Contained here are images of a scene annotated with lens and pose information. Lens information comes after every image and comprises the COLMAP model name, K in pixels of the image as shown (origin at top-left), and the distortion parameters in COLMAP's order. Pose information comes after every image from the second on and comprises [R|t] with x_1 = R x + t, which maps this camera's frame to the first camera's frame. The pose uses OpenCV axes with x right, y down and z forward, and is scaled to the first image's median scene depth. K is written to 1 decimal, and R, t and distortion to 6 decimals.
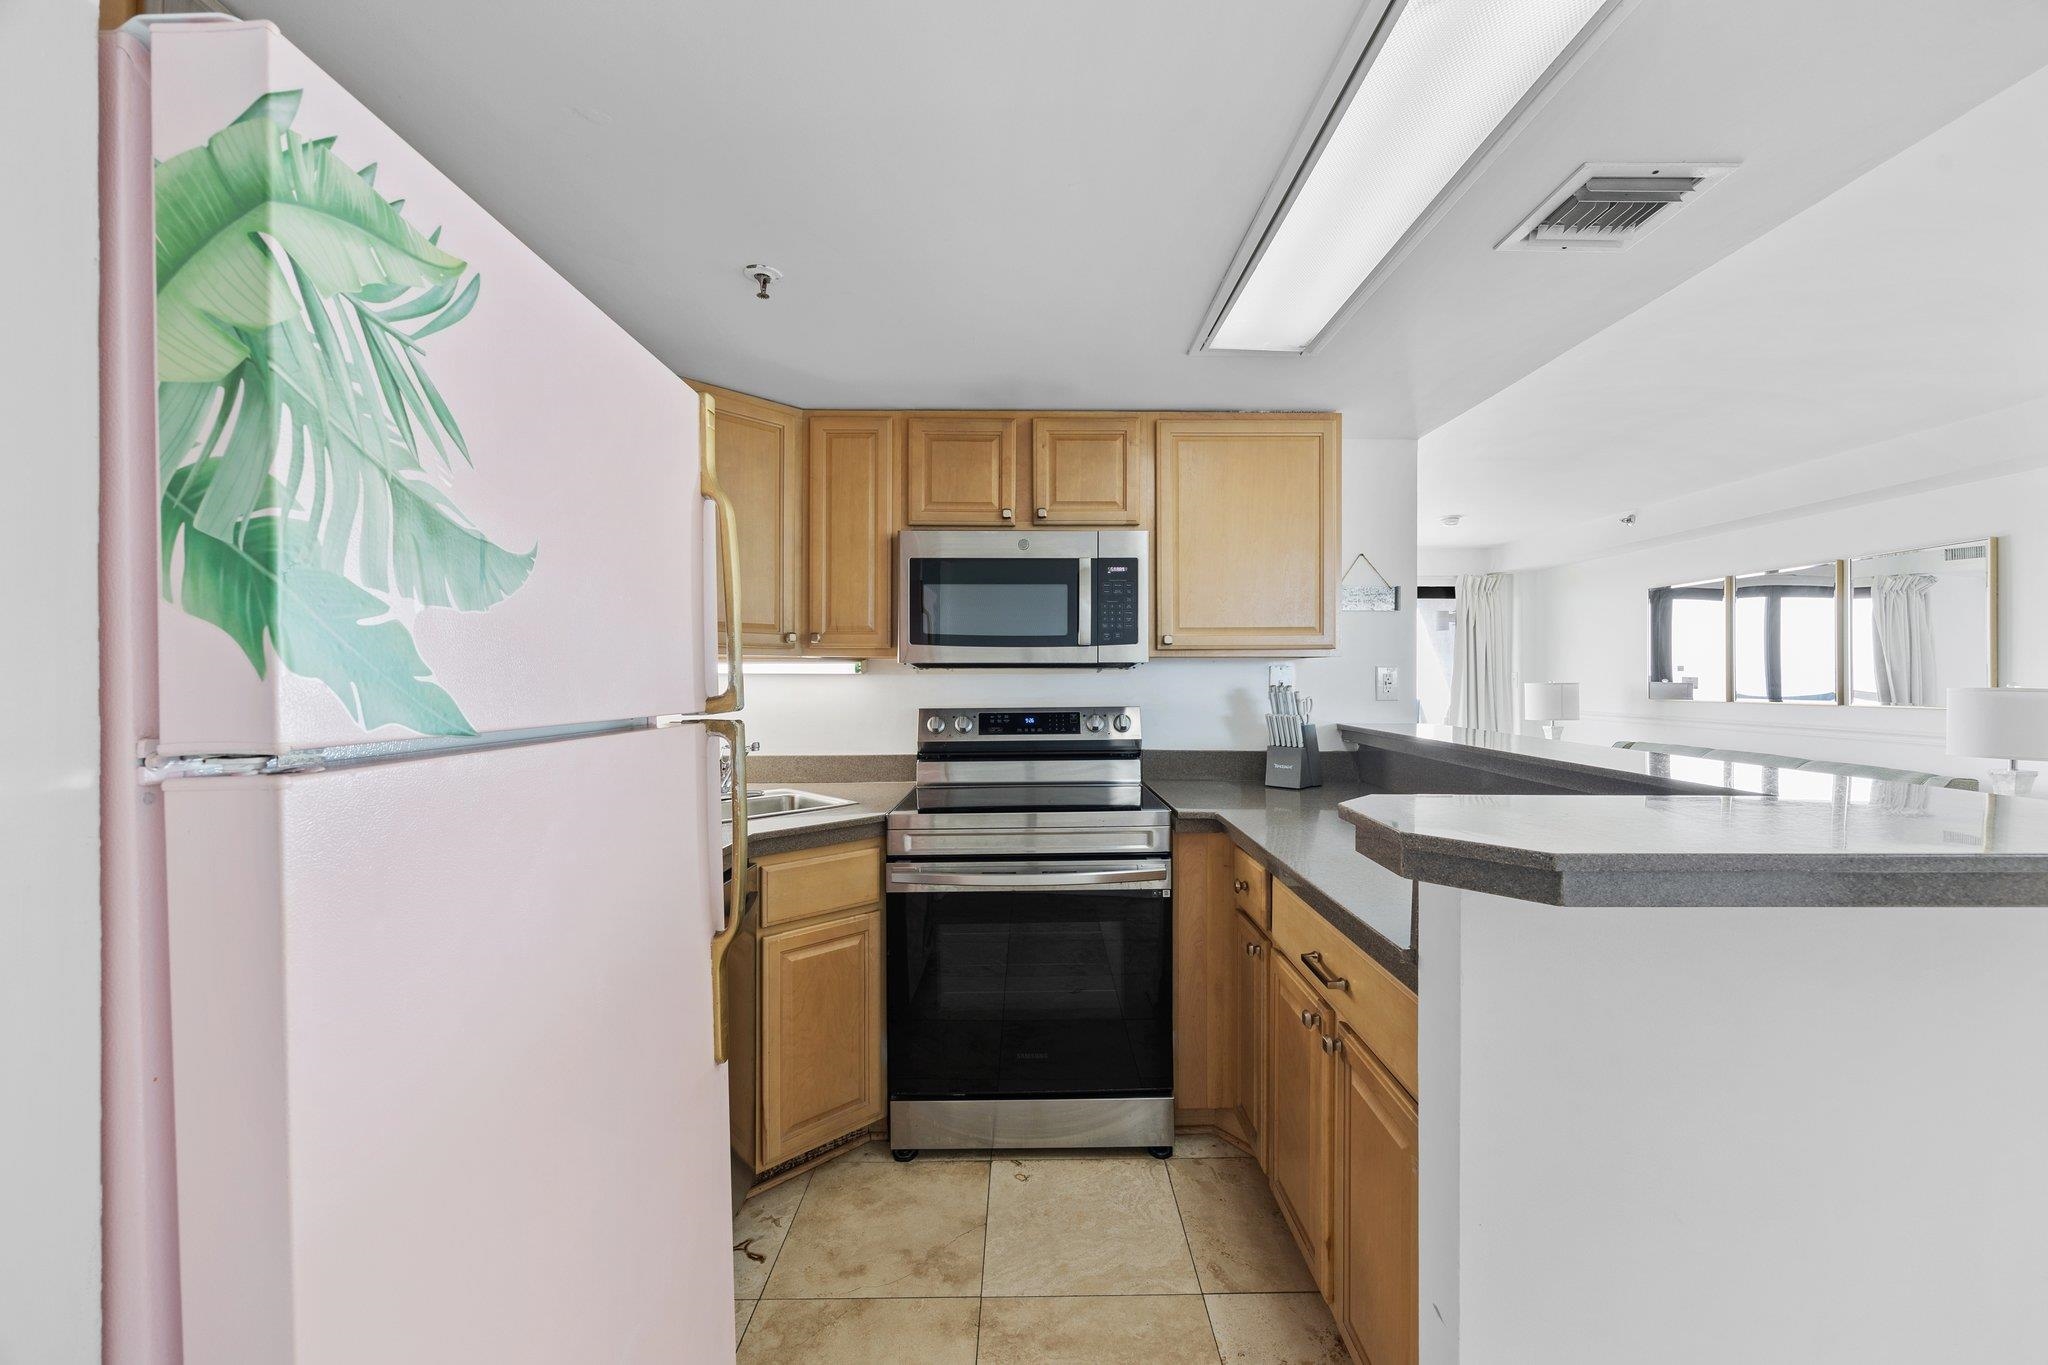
lens RADIAL K [[792.1, 0, 1034.1], [0, 792.1, 673.3], [0, 0, 1]] dist [-0.001846, 0.000171]
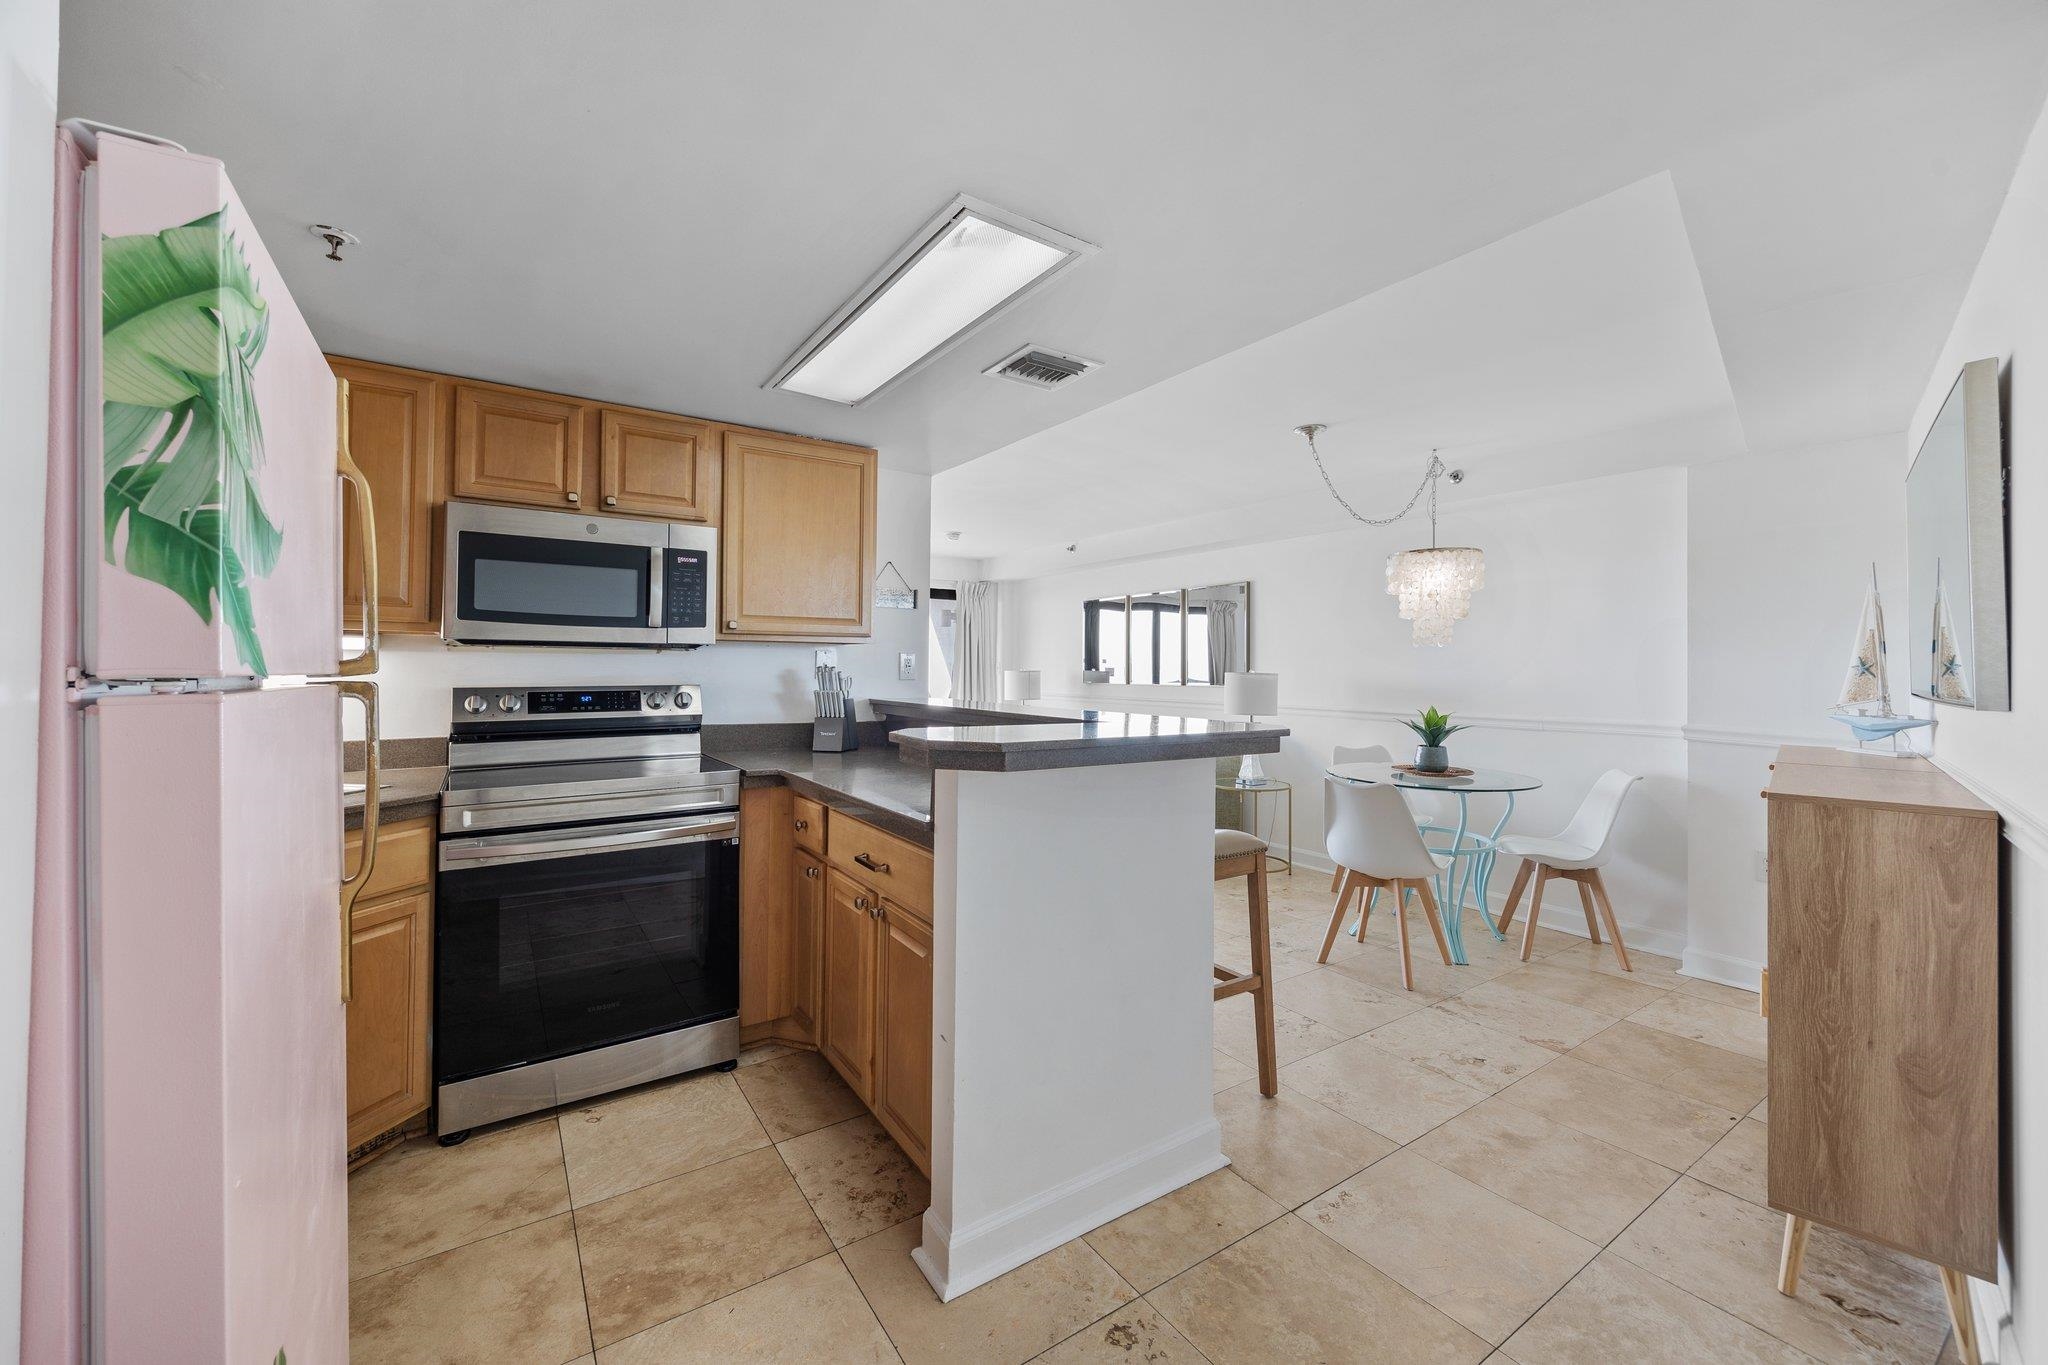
lens RADIAL K [[792.1, 0, 1033.1], [0, 792.1, 674.2], [0, 0, 1]] dist [-0.001846, 0.000171]
pose [[0.832684, 0.003009, 0.553741, -0.125954], [-0.010544, 0.999890, 0.010423, 0.015542], [-0.553649, -0.014518, 0.832624, -0.234944]]
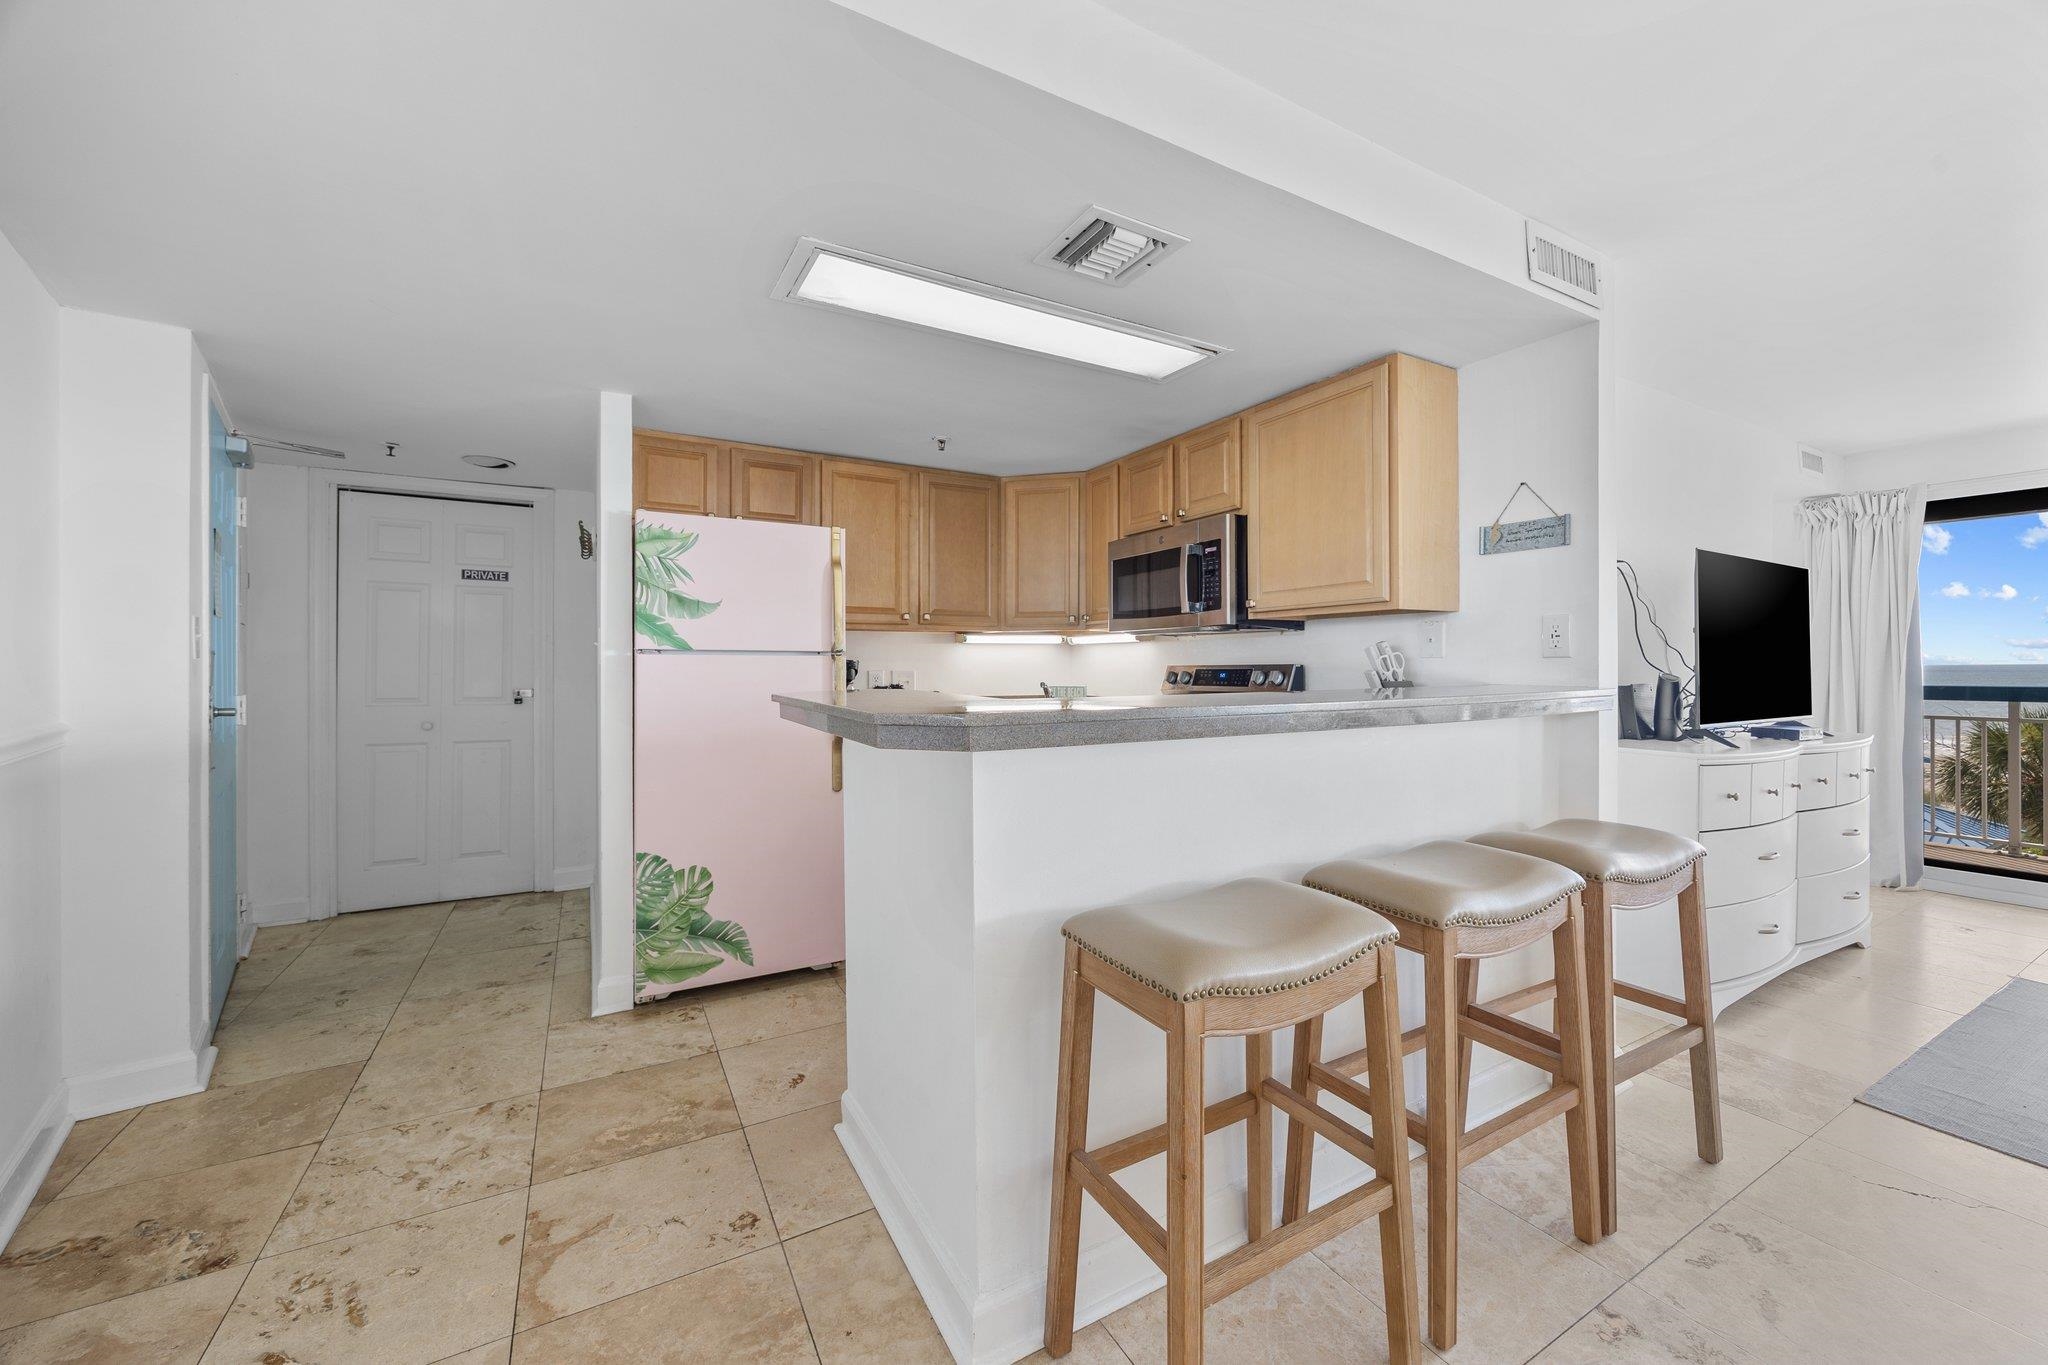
lens RADIAL K [[792.1, 0, 1035.8], [0, 792.1, 664.5], [0, 0, 1]] dist [-0.001846, 0.000171]
pose [[0.485626, -0.007422, -0.874135, 1.224183], [0.006923, 0.999965, -0.004644, 0.061274], [0.874139, -0.003796, 0.485661, 0.188365]]
